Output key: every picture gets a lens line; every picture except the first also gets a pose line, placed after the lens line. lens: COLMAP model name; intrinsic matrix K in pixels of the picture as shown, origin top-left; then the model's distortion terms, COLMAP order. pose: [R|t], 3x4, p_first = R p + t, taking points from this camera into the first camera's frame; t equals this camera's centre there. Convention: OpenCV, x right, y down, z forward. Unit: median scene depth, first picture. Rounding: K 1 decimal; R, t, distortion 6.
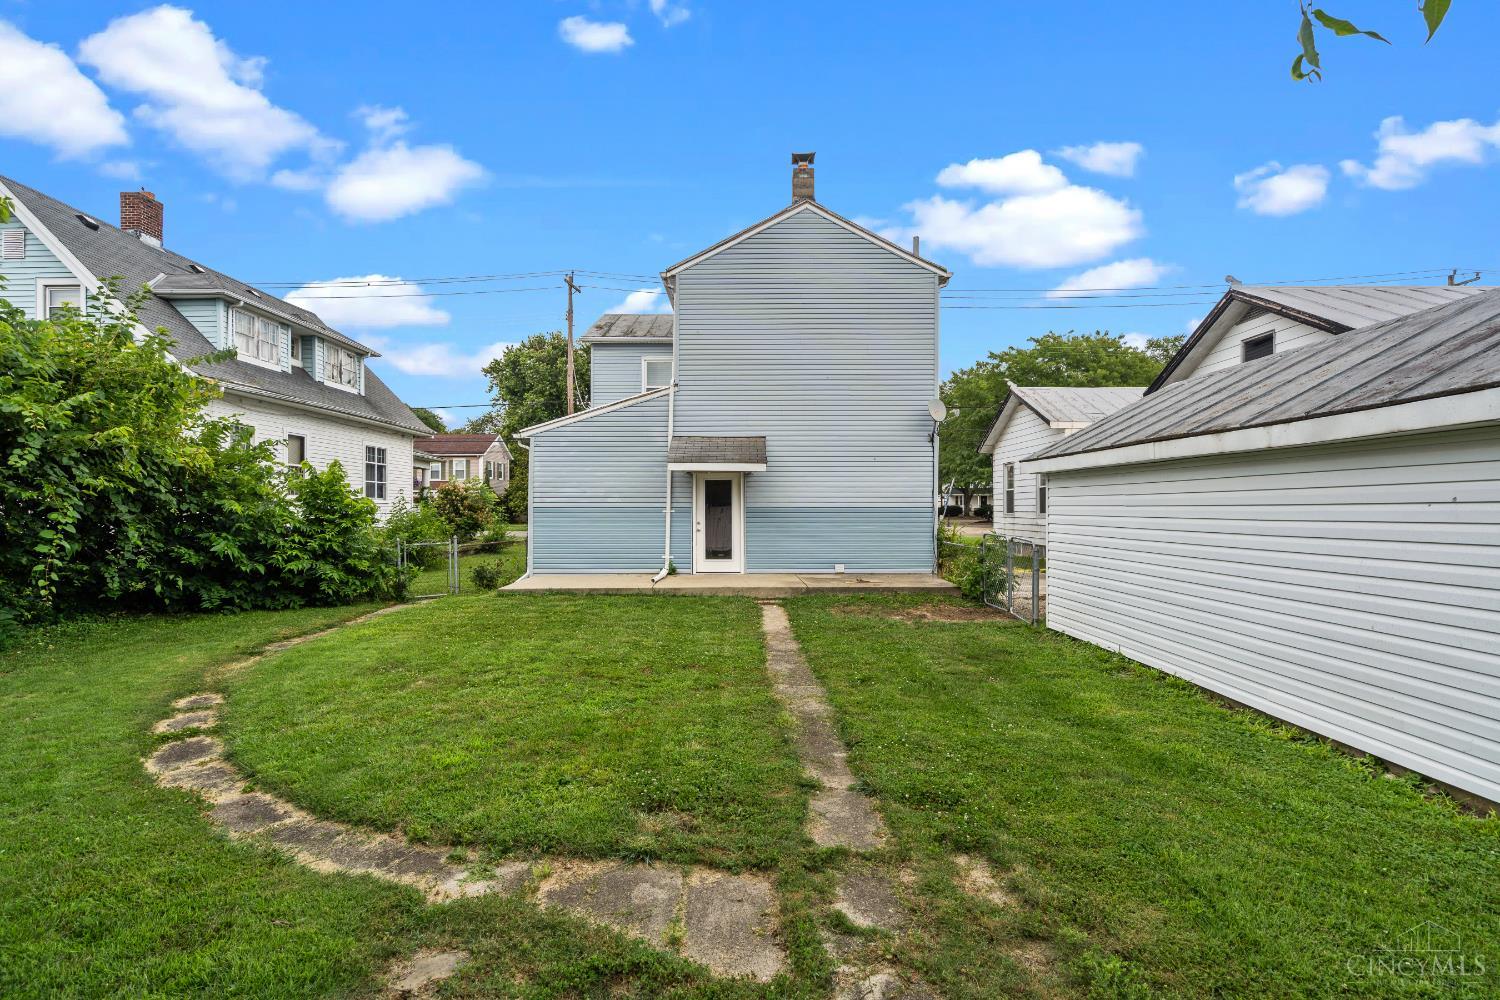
lens RADIAL K [[688.0, 0, 750.0], [0, 688.0, 500.0], [0, 0, 1]] dist [-0.001894, -0.000226]
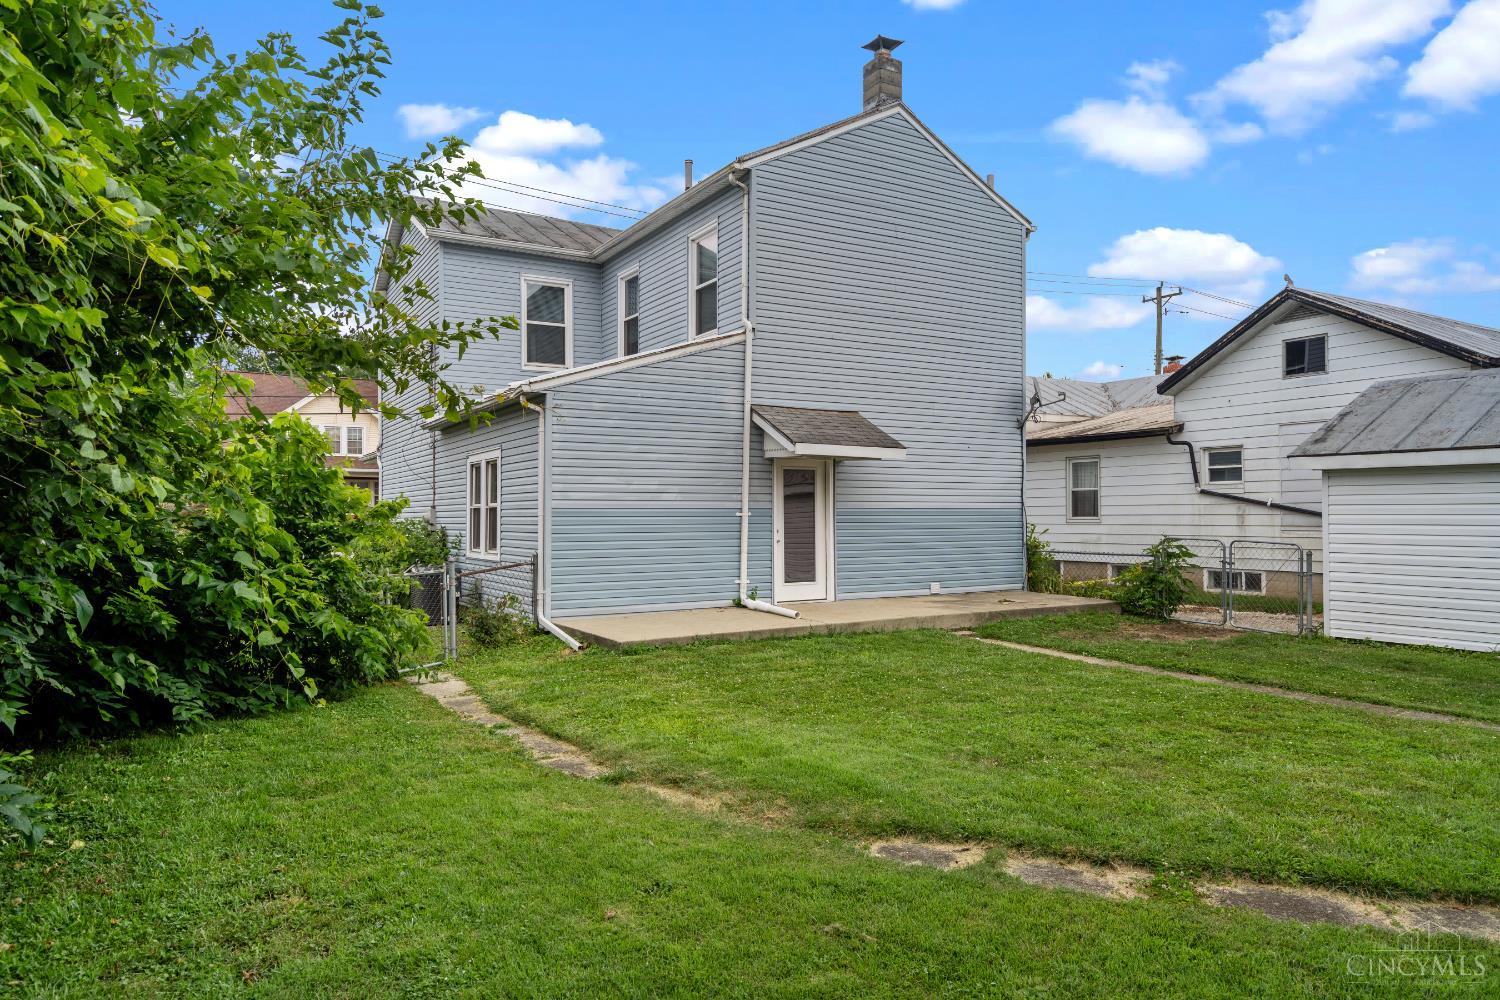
lens RADIAL K [[961.6, 0, 750.8], [0, 961.6, 473.8], [0, 0, 1]] dist [-0.000492, -0.000432]
pose [[0.857749, 0.019152, 0.513712, -0.595344], [-0.002844, 0.999467, -0.032513, 0.008096], [-0.514061, 0.026427, 0.857346, 0.187286]]
